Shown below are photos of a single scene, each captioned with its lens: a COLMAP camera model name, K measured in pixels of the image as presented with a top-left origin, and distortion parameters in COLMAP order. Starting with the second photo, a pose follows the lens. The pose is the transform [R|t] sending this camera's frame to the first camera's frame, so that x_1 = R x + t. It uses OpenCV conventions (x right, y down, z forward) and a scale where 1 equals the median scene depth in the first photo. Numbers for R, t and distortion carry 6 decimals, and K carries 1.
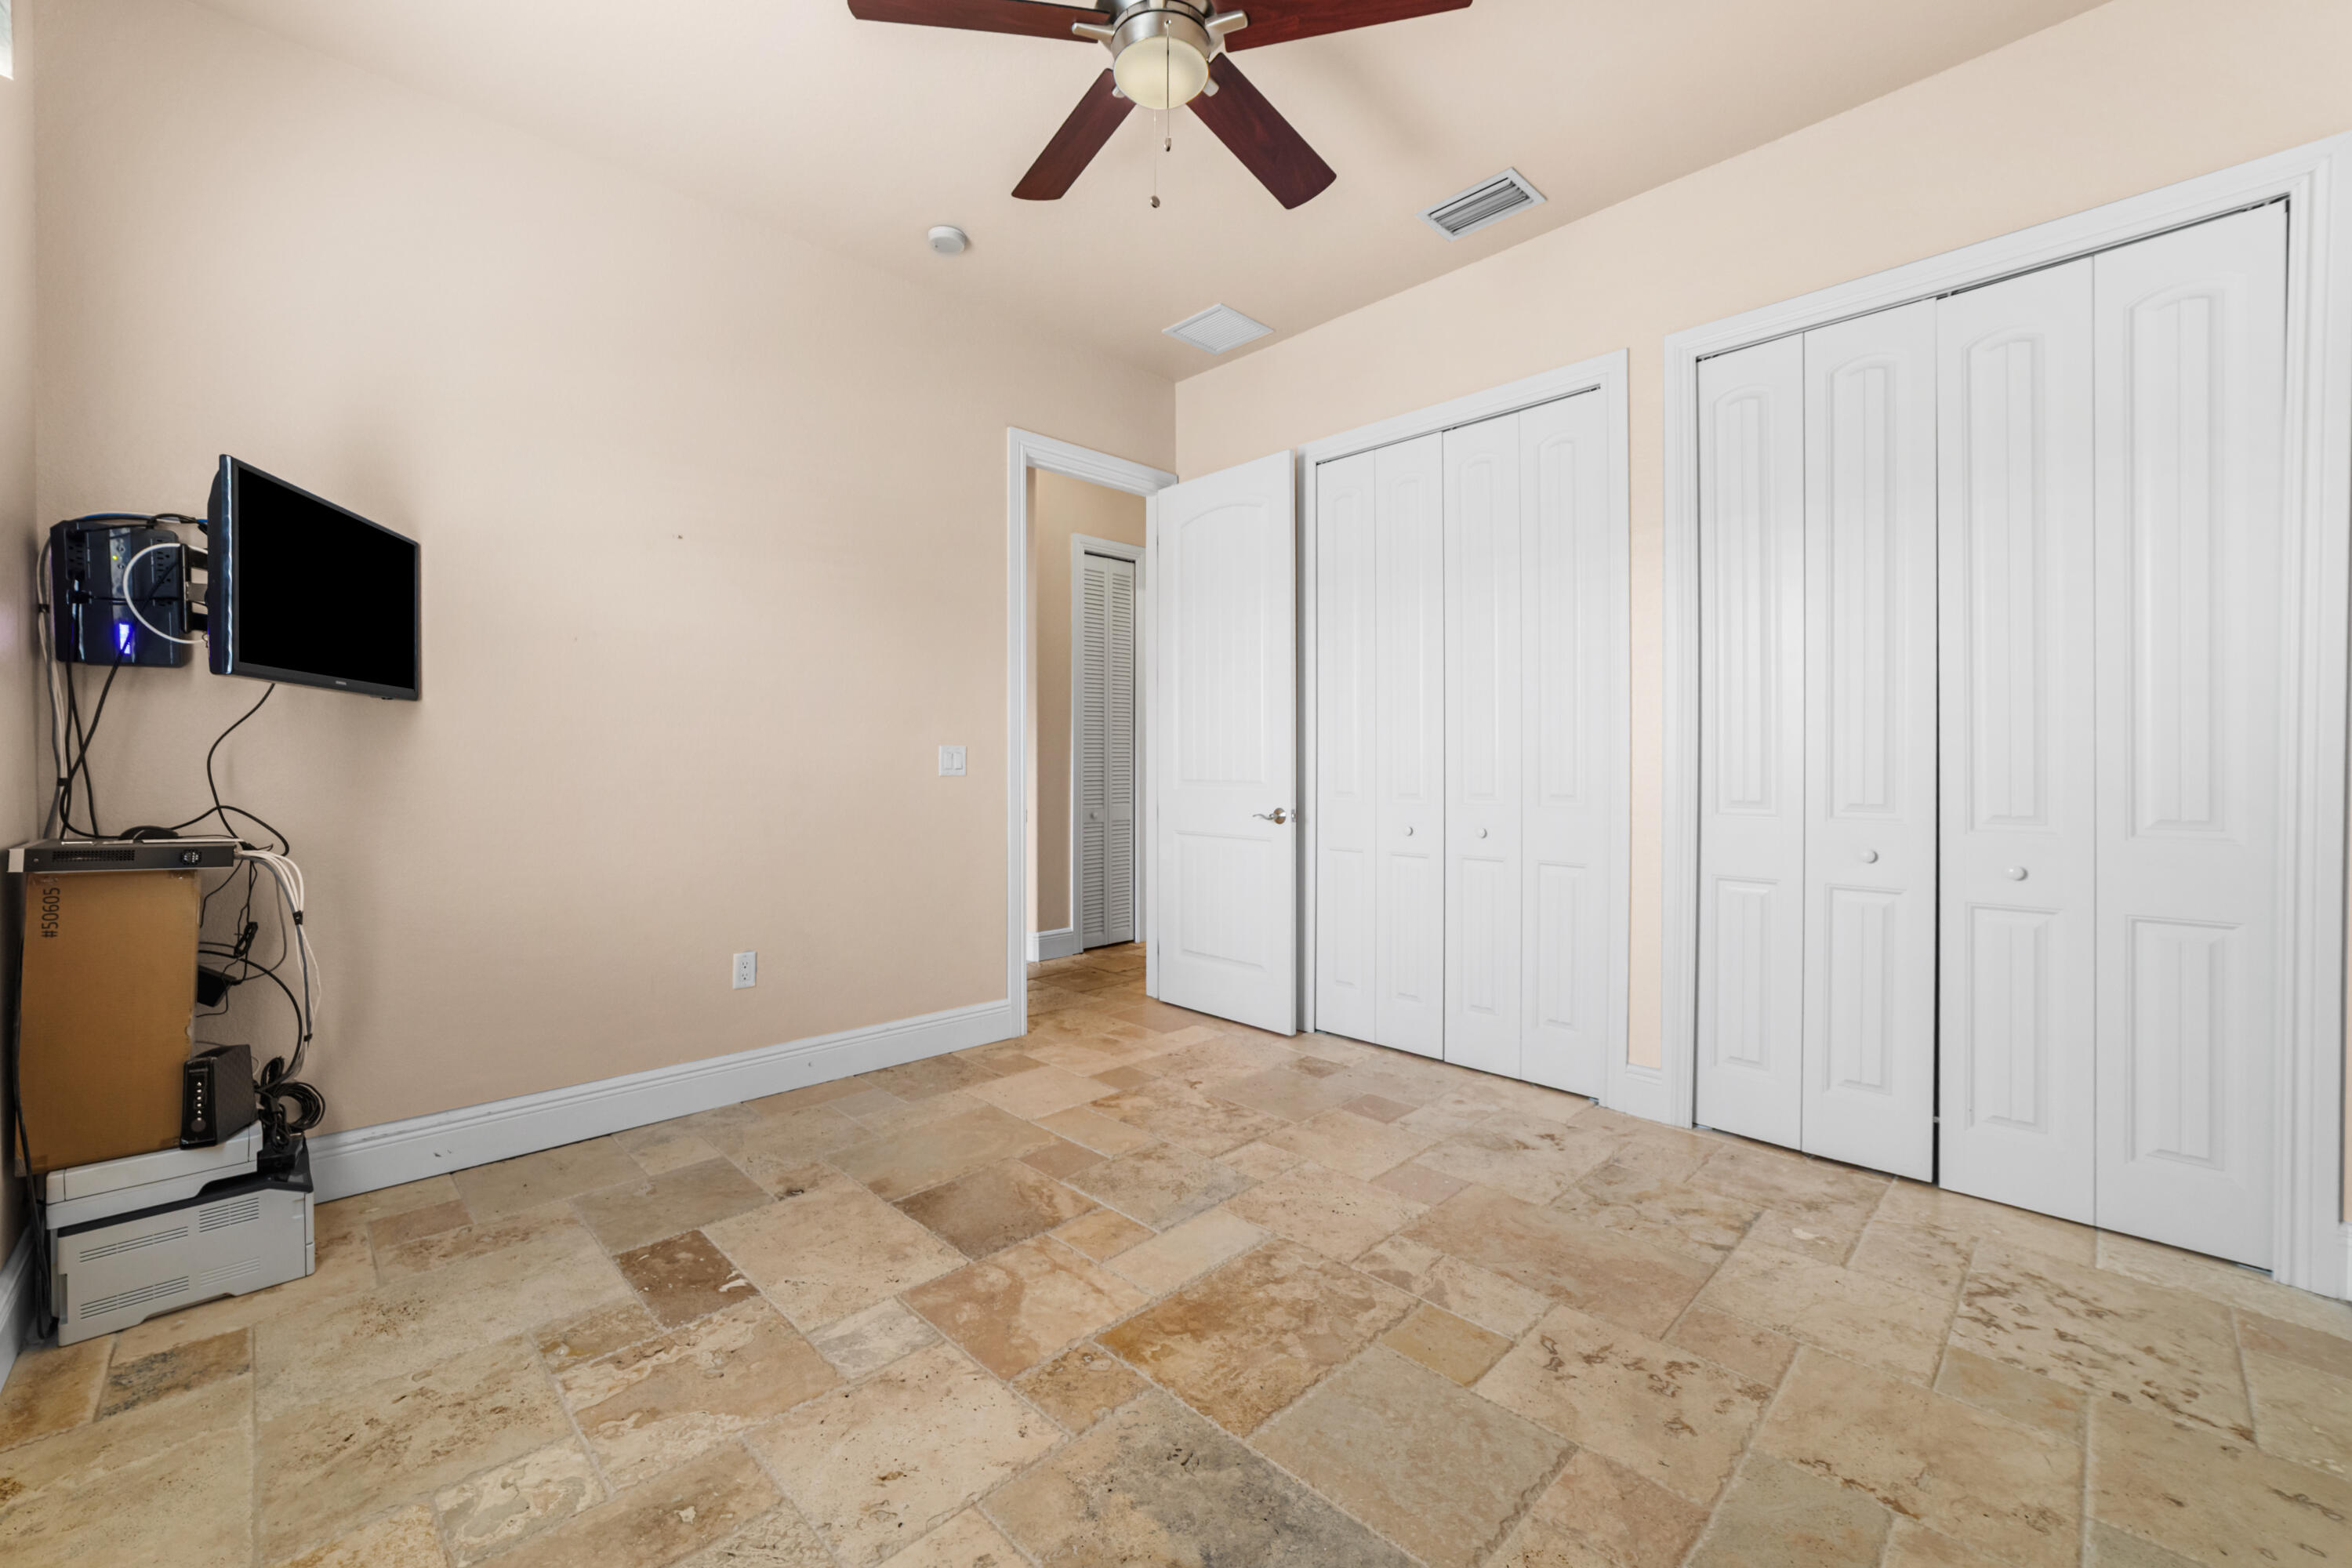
lens RADIAL K [[933.8, 0, 1165.7], [0, 933.8, 759.7], [0, 0, 1]] dist [-0.013440, 0.000053]
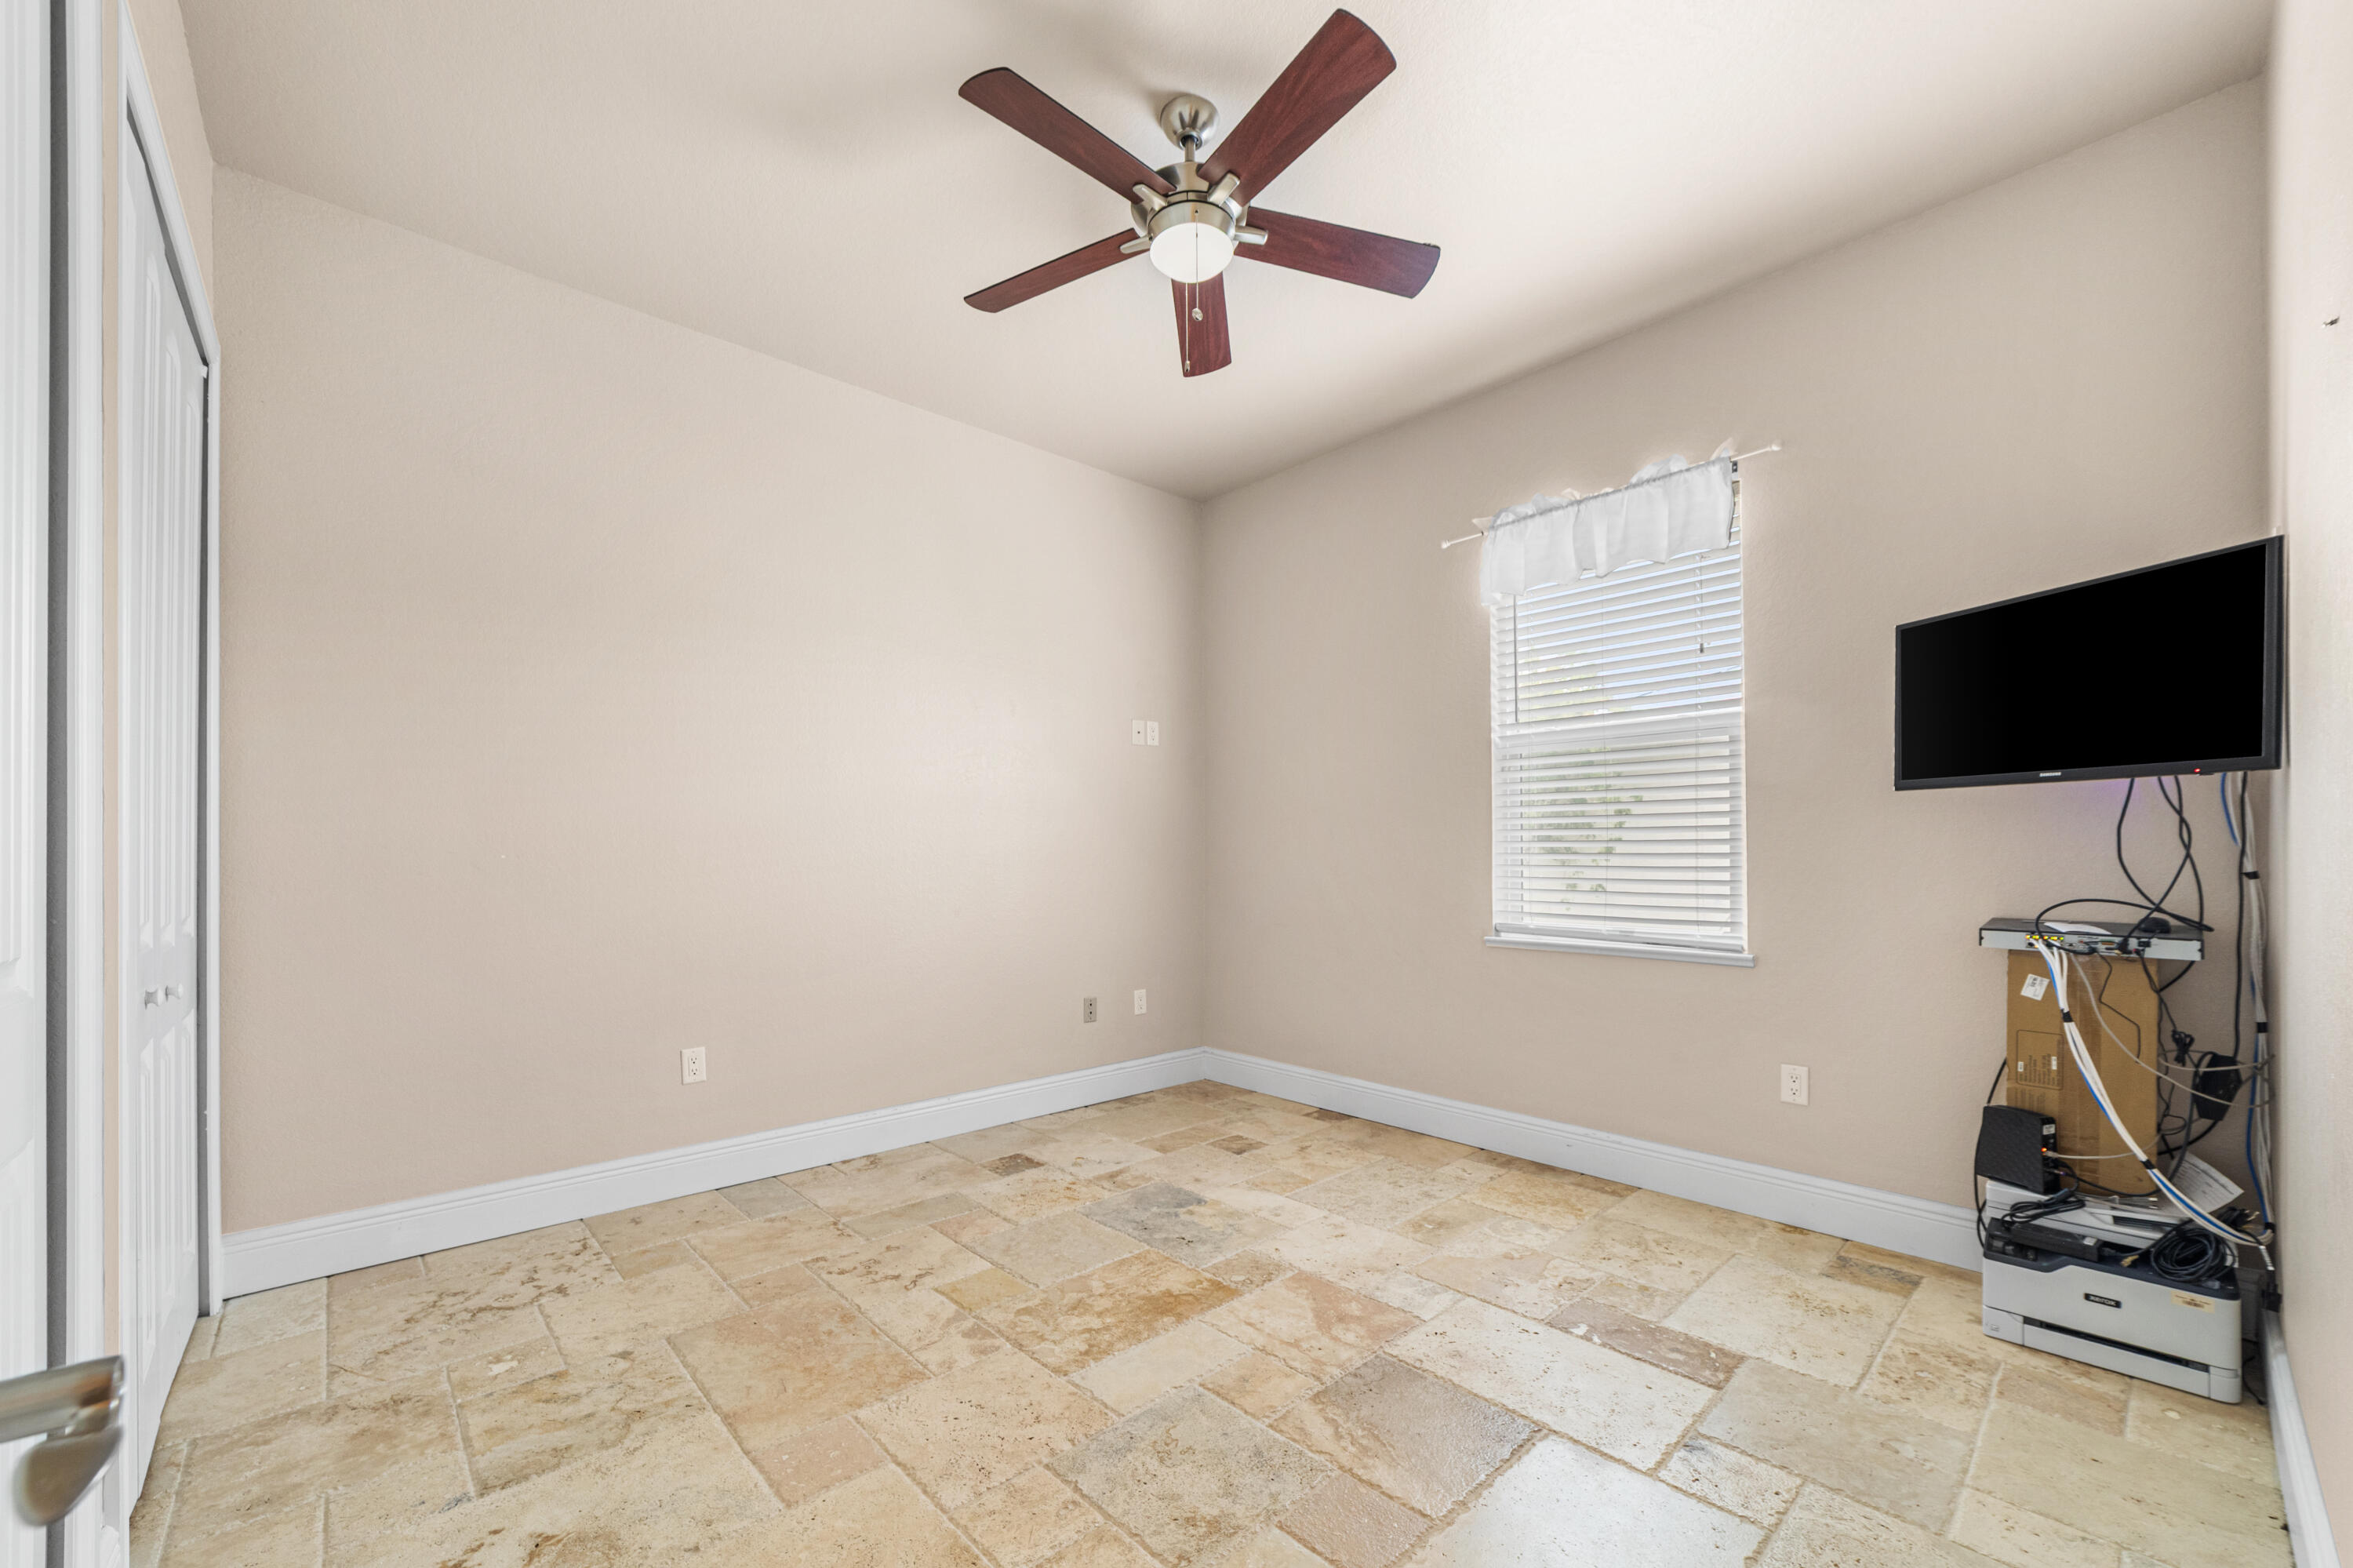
lens RADIAL K [[929.8, 0, 1171.8], [0, 929.8, 790.5], [0, 0, 1]] dist [-0.017929, 0.004652]
pose [[-0.999169, 0.002998, 0.040638, -0.024693], [0.000060, 0.997397, -0.072106, 0.002157], [-0.040749, -0.072043, -0.996569, 2.178766]]
